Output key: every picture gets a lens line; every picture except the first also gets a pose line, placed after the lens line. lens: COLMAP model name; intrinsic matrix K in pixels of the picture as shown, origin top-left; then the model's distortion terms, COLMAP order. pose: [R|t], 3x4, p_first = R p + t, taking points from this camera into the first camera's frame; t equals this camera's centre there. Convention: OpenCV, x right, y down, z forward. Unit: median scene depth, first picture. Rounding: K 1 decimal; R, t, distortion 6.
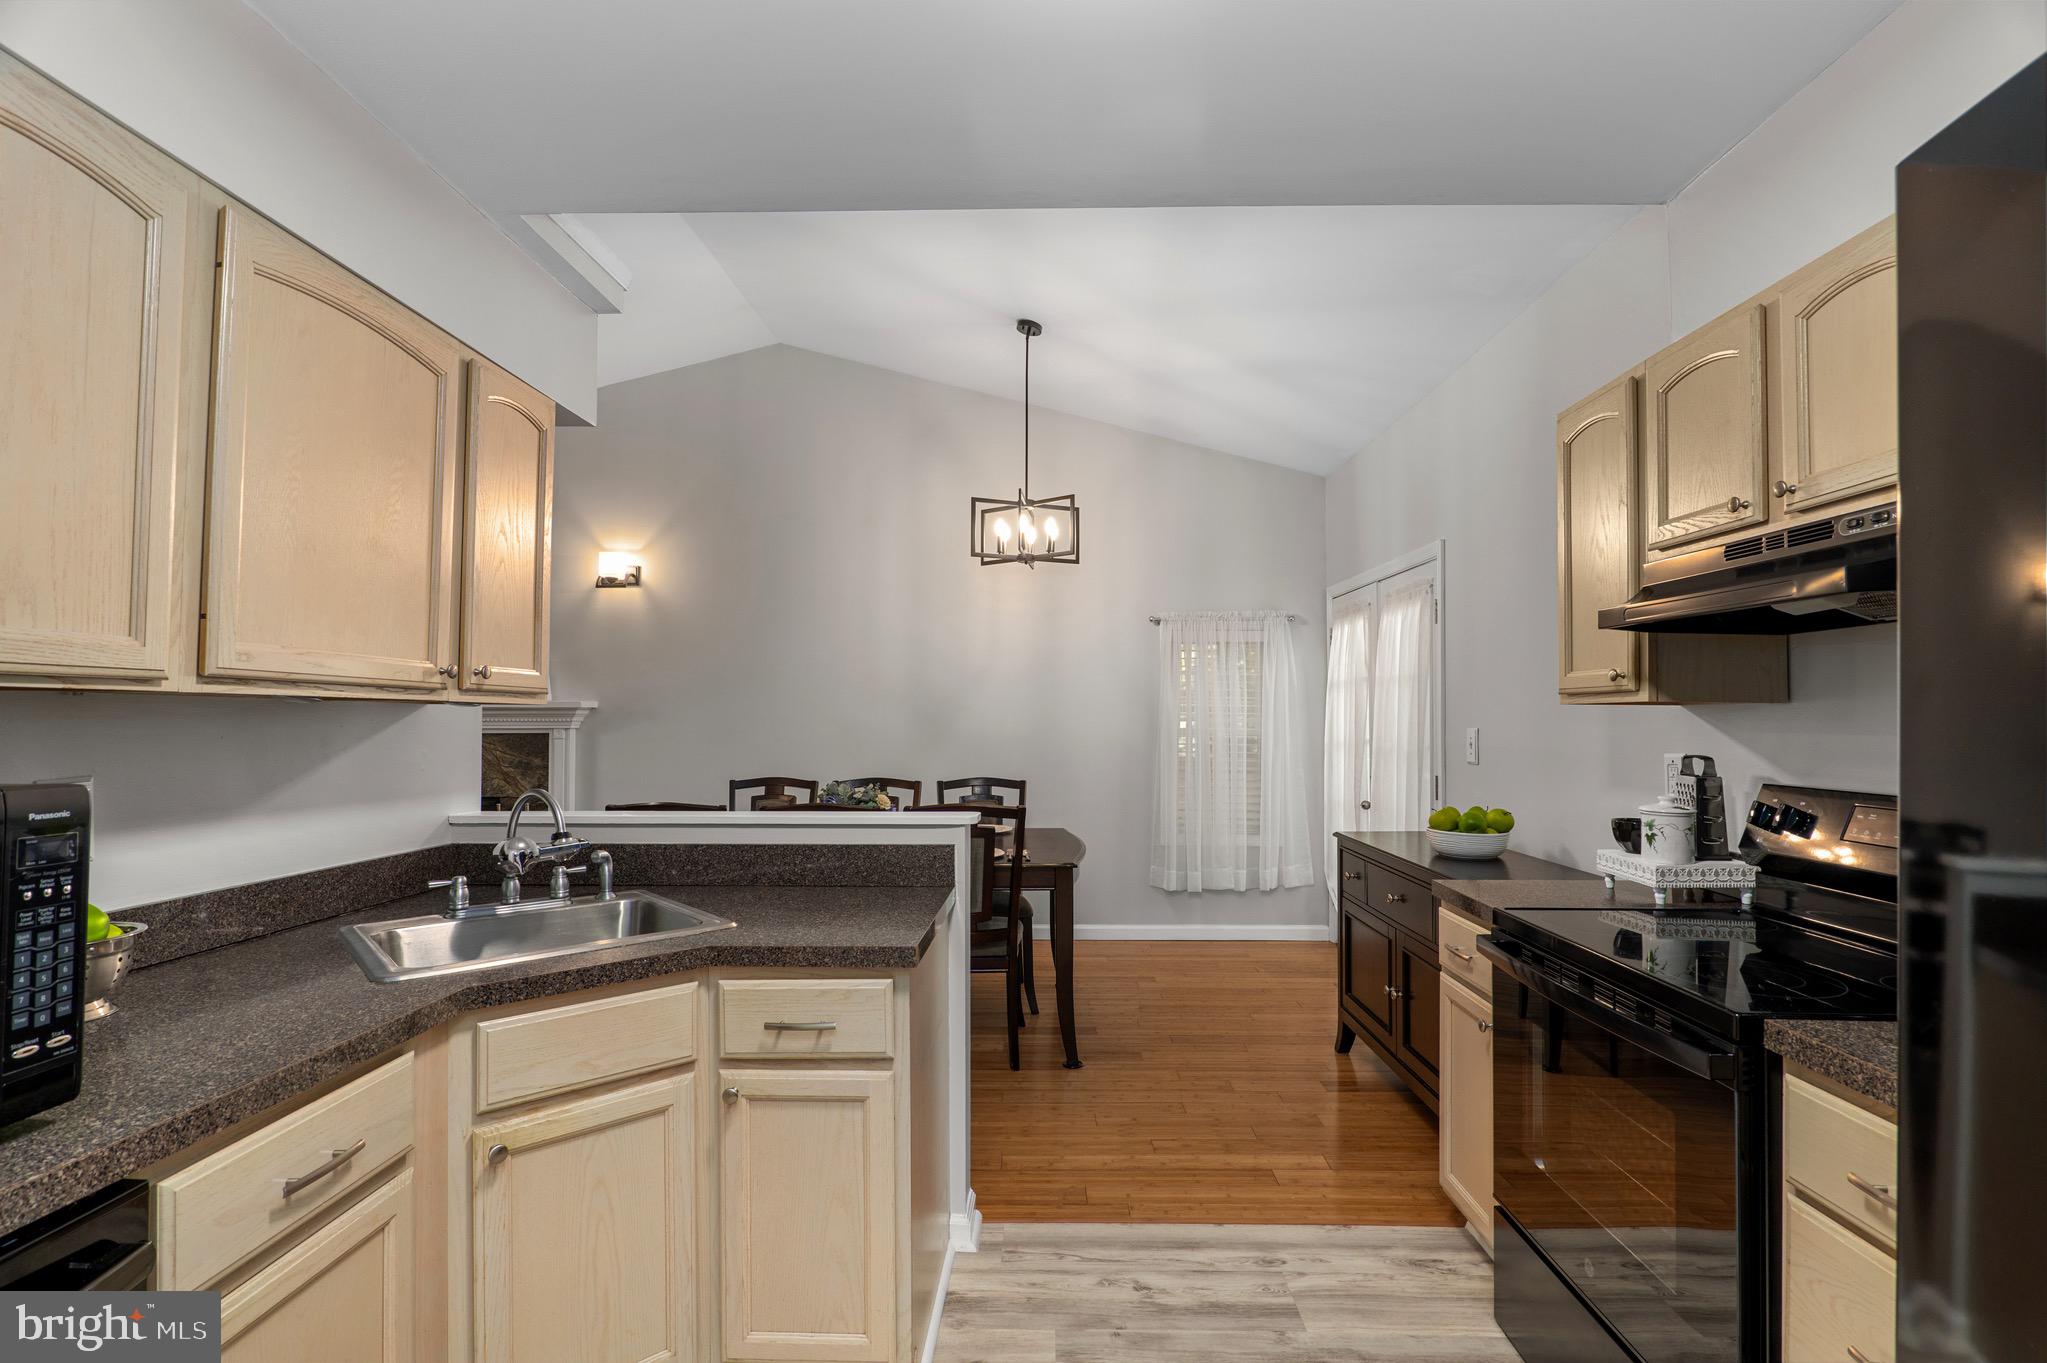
lens RADIAL K [[969.8, 0, 1023.5], [0, 969.8, 681.5], [0, 0, 1]] dist [-0.000320, 0.000263]
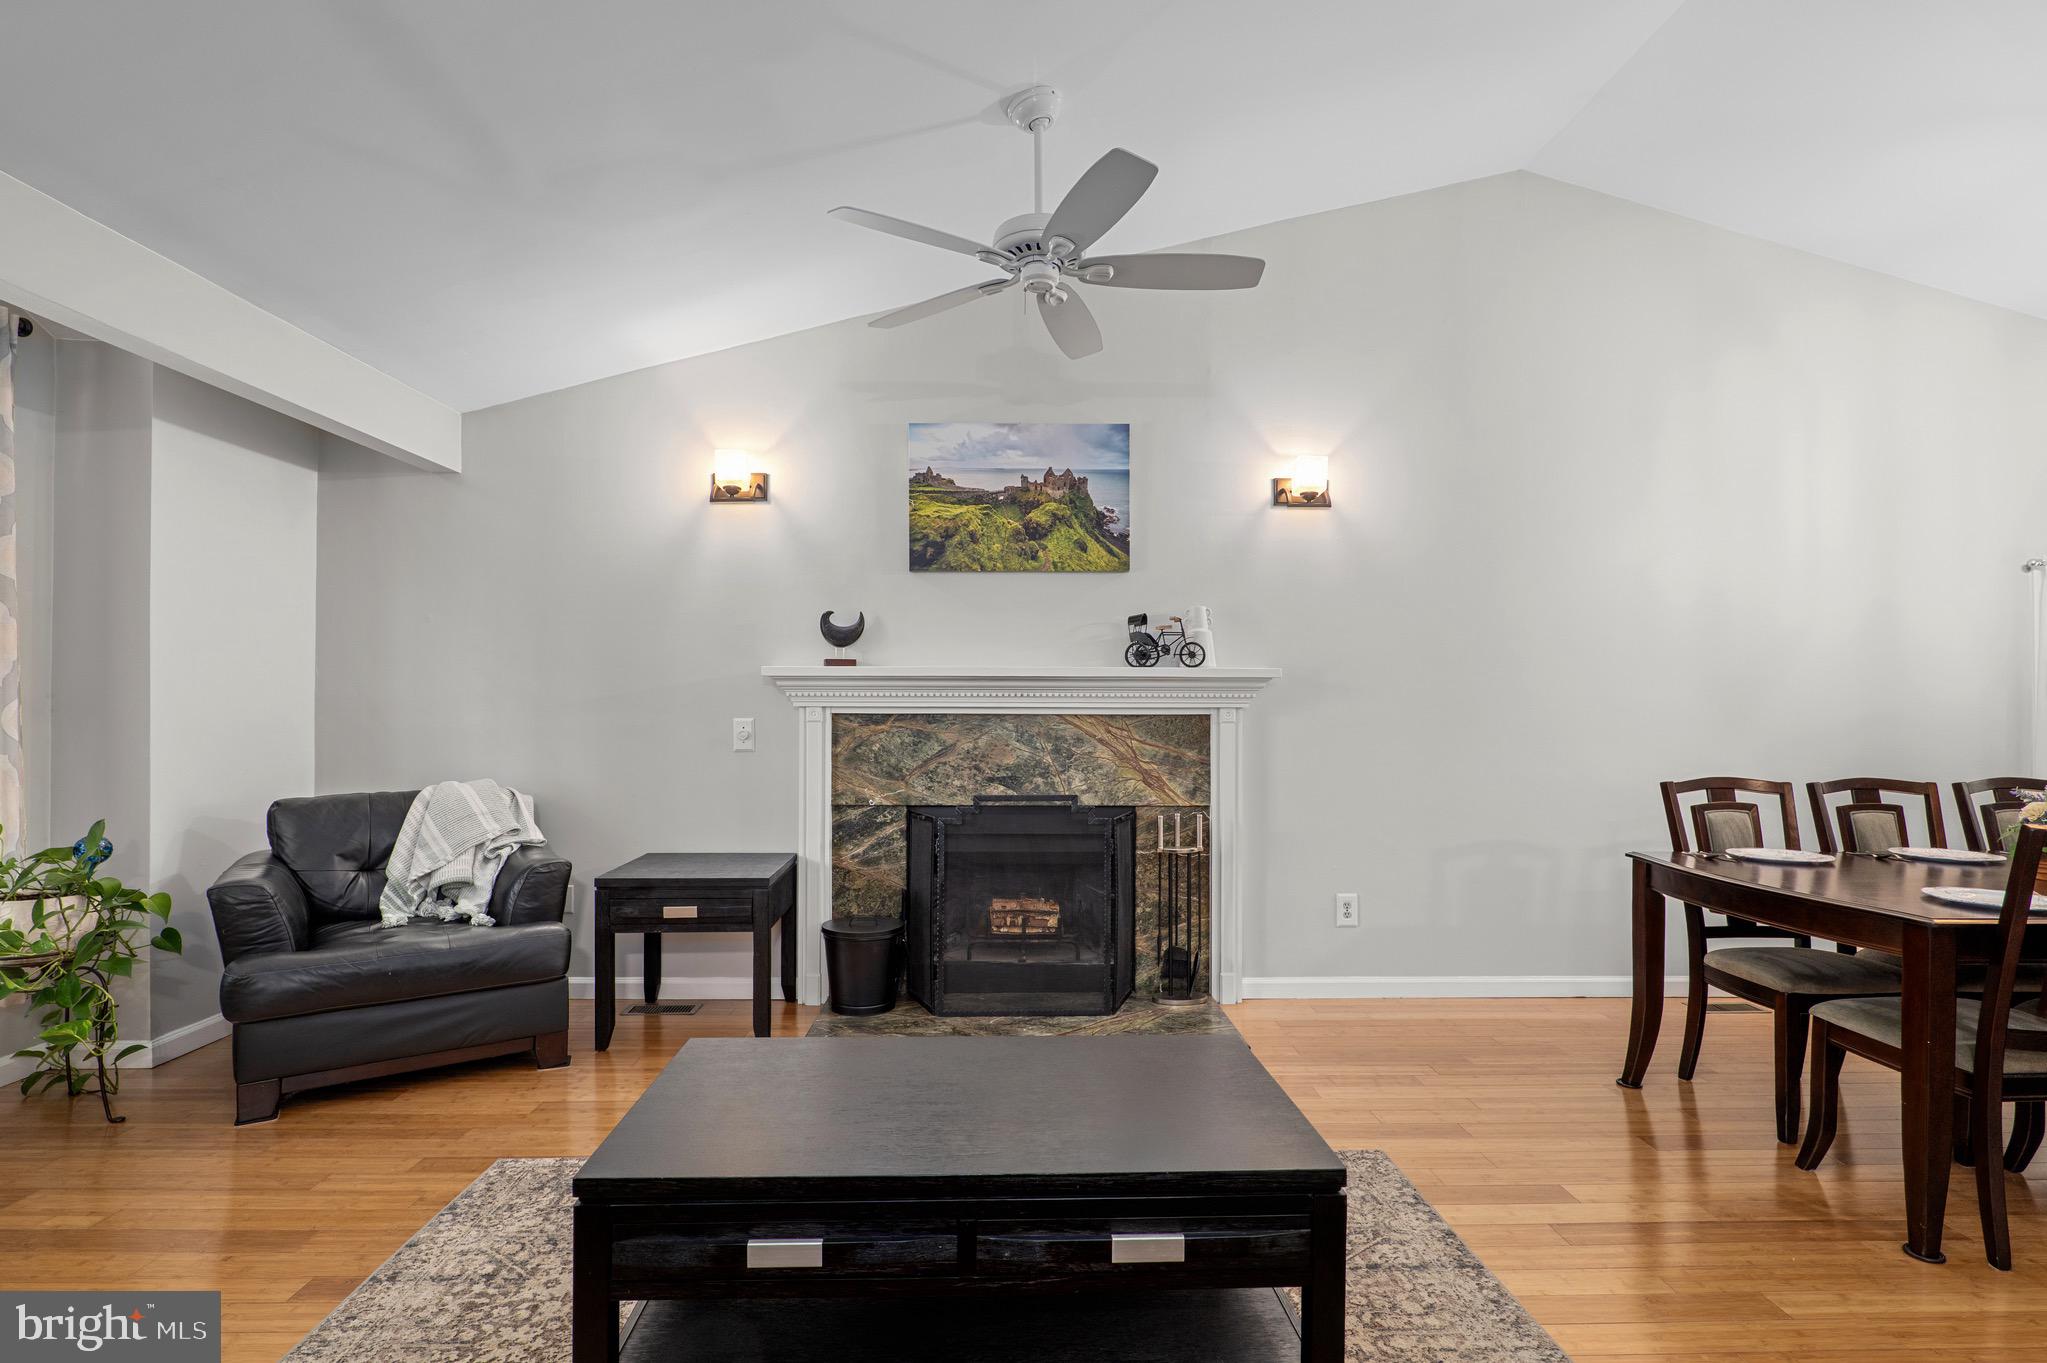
lens RADIAL K [[1000.0, 0, 1018.0], [0, 1000.0, 707.9], [0, 0, 1]] dist [-0.013790, 0.000819]
pose [[0.998939, 0.002972, 0.045963, -0.945729], [-0.004117, 0.999683, 0.024832, 0.044198], [-0.045874, -0.024995, 0.998634, 0.403324]]
